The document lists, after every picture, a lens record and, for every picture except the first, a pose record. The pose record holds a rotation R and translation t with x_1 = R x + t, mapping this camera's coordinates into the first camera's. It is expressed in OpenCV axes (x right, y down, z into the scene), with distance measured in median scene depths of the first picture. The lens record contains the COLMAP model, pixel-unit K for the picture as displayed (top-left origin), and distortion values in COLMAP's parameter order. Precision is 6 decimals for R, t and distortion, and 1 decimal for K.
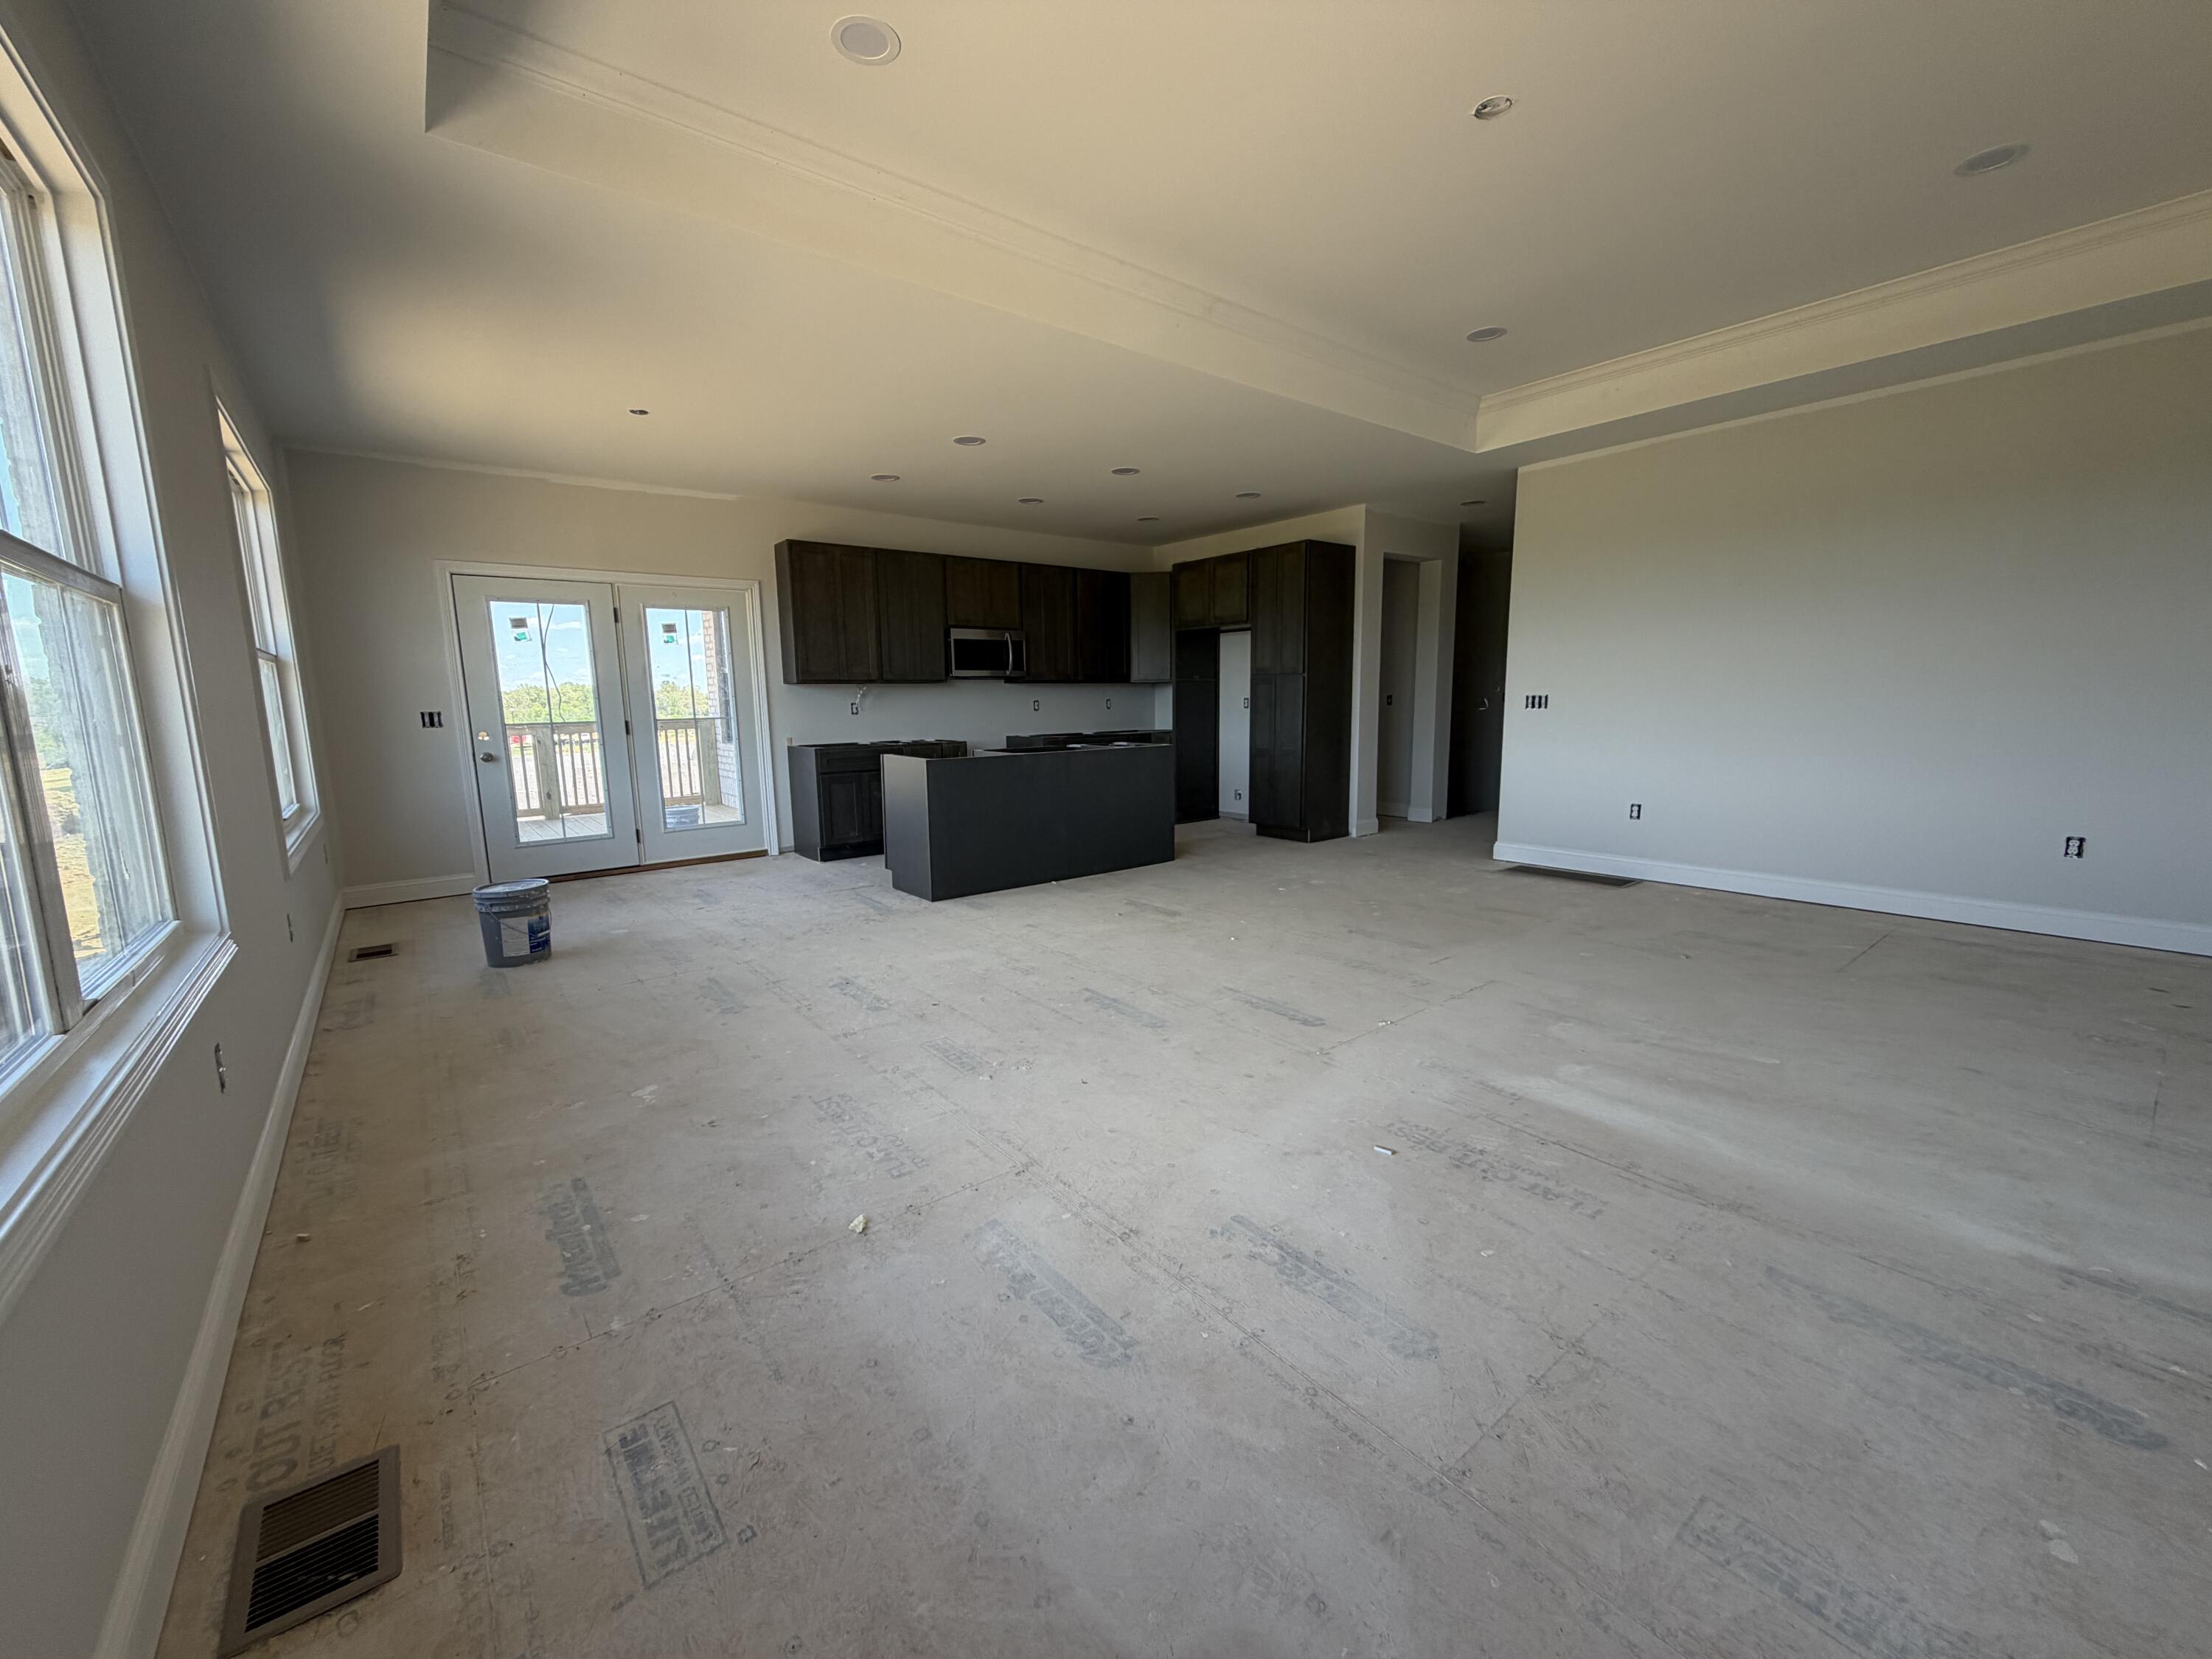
lens RADIAL K [[881.9, 0, 1096.8], [0, 881.9, 829.9], [0, 0, 1]] dist [-0.021321, 0.009788]
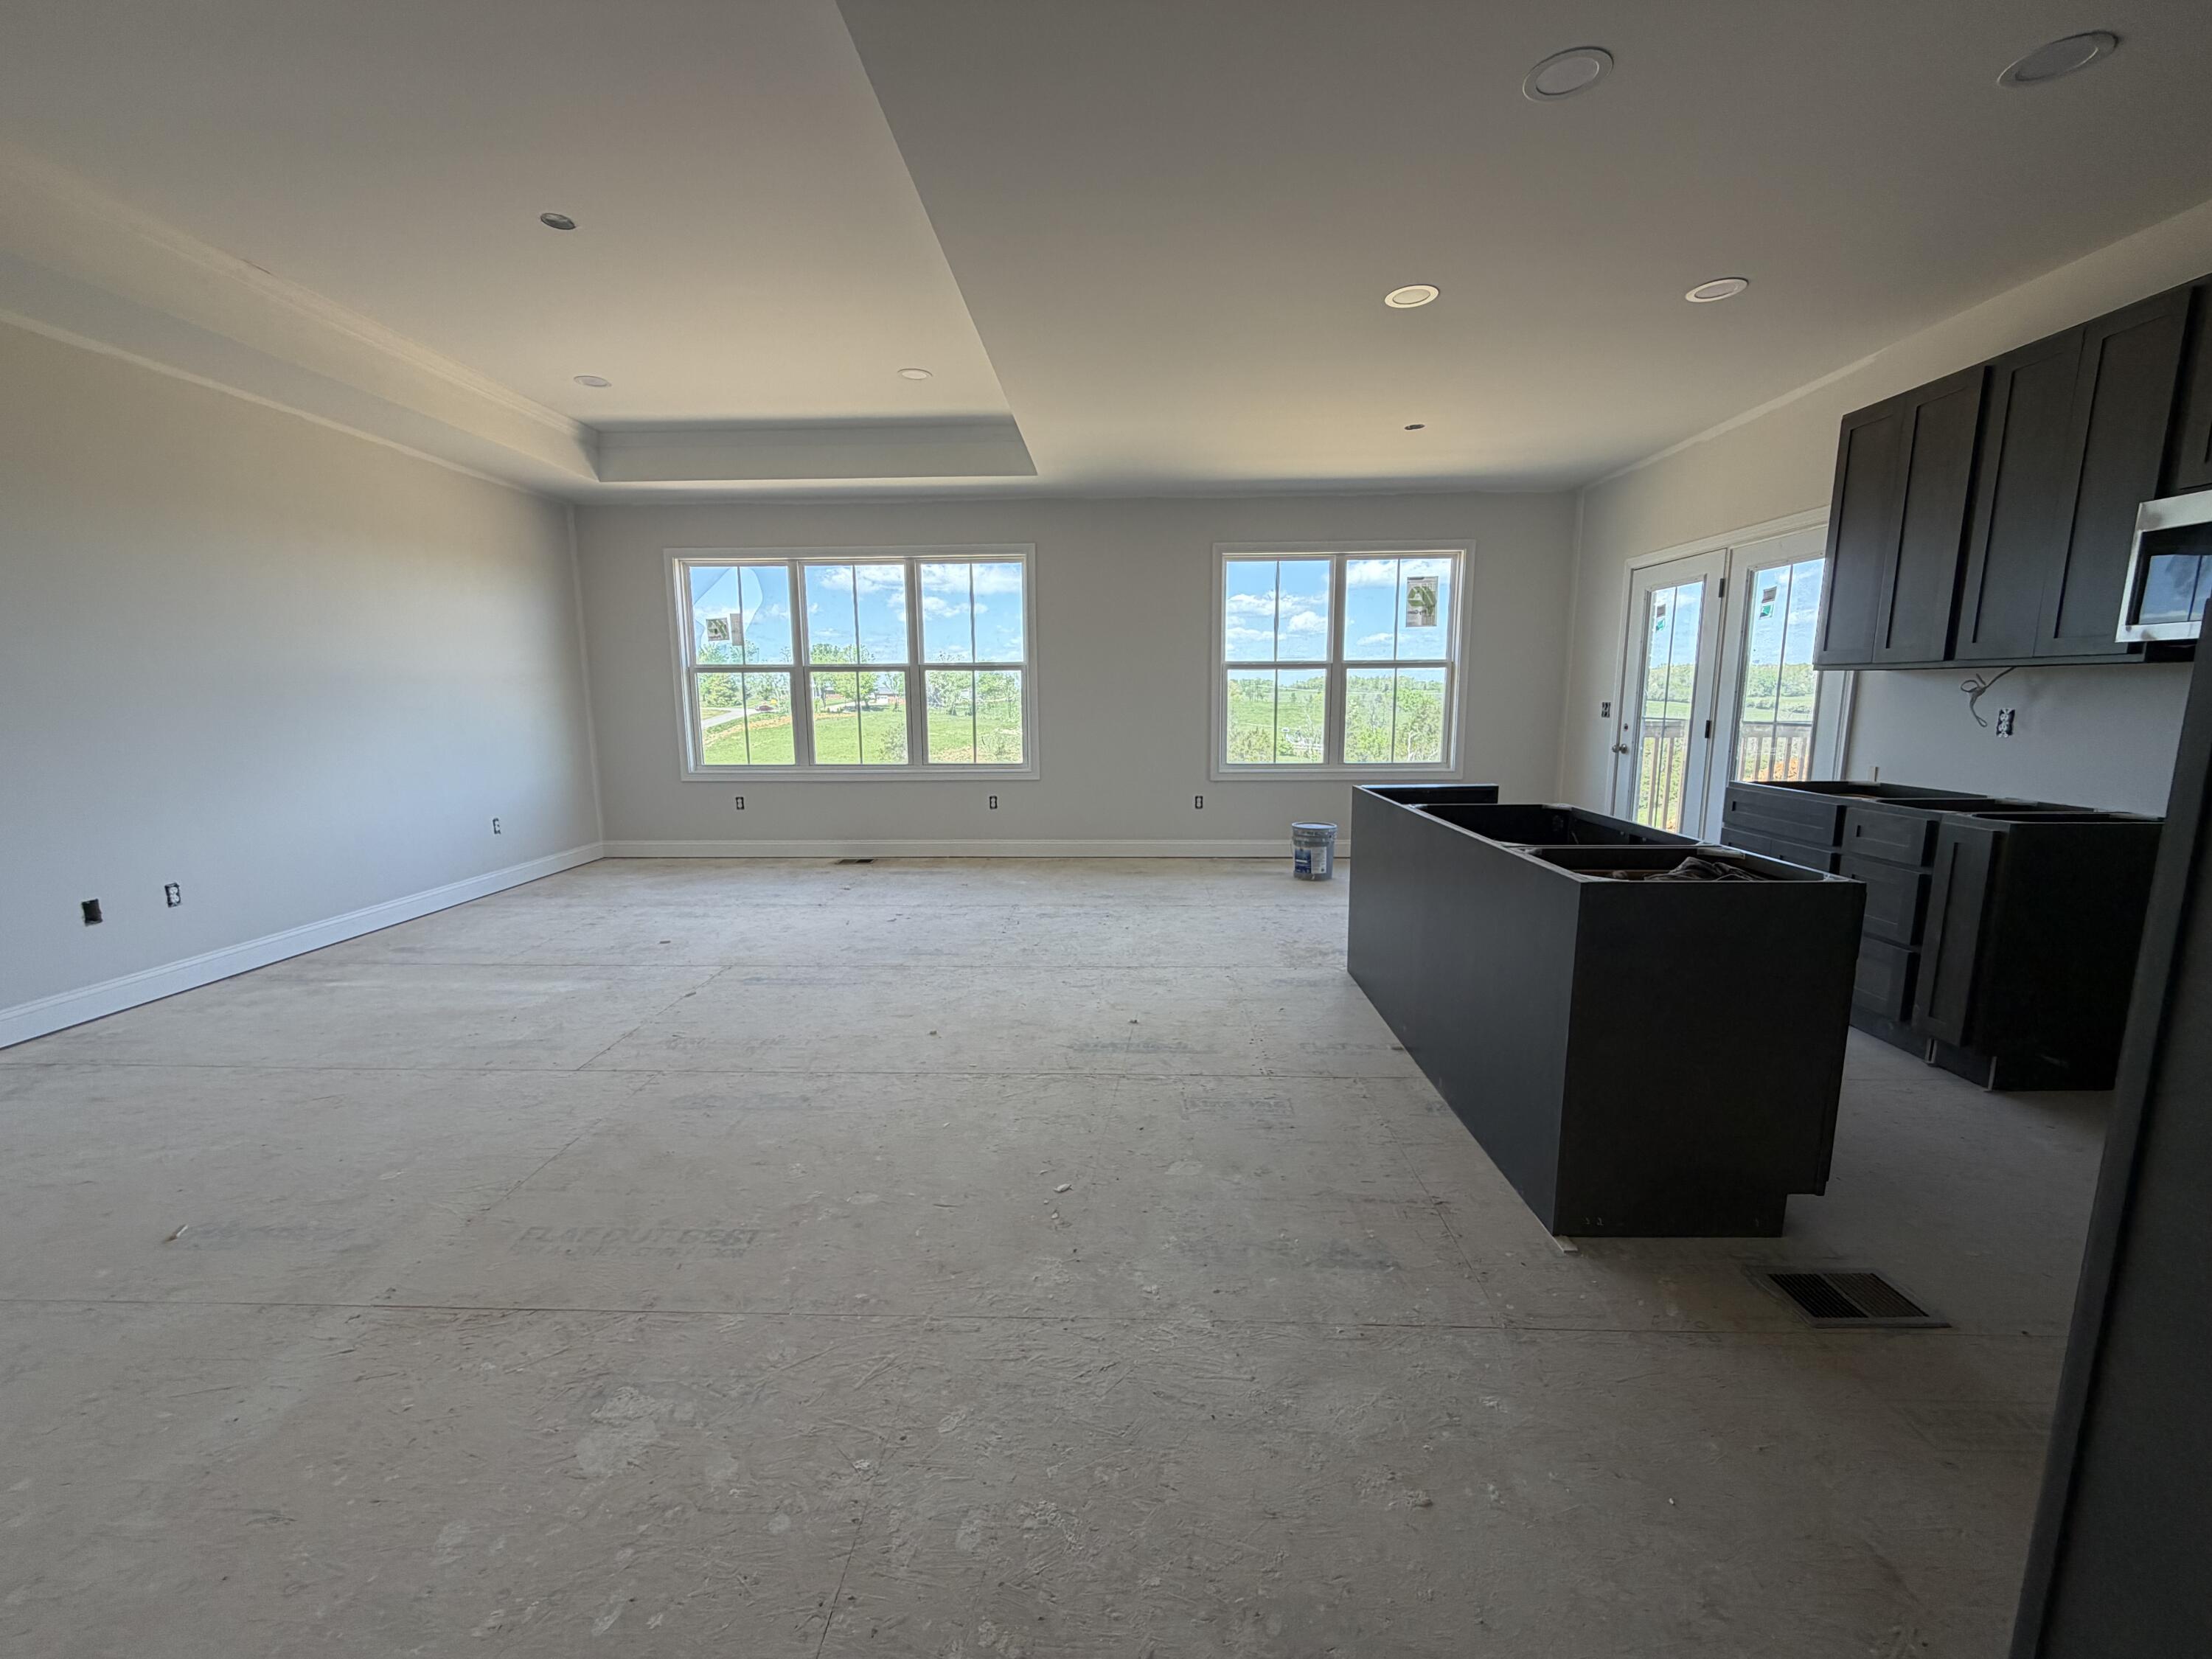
lens RADIAL K [[881.9, 0, 1096.8], [0, 881.9, 829.9], [0, 0, 1]] dist [-0.021321, 0.009788]
pose [[-0.629179, 0.136904, -0.765108, 0.472925], [-0.095520, 0.963285, 0.250915, -0.187579], [0.771369, 0.230953, -0.593002, 1.142384]]
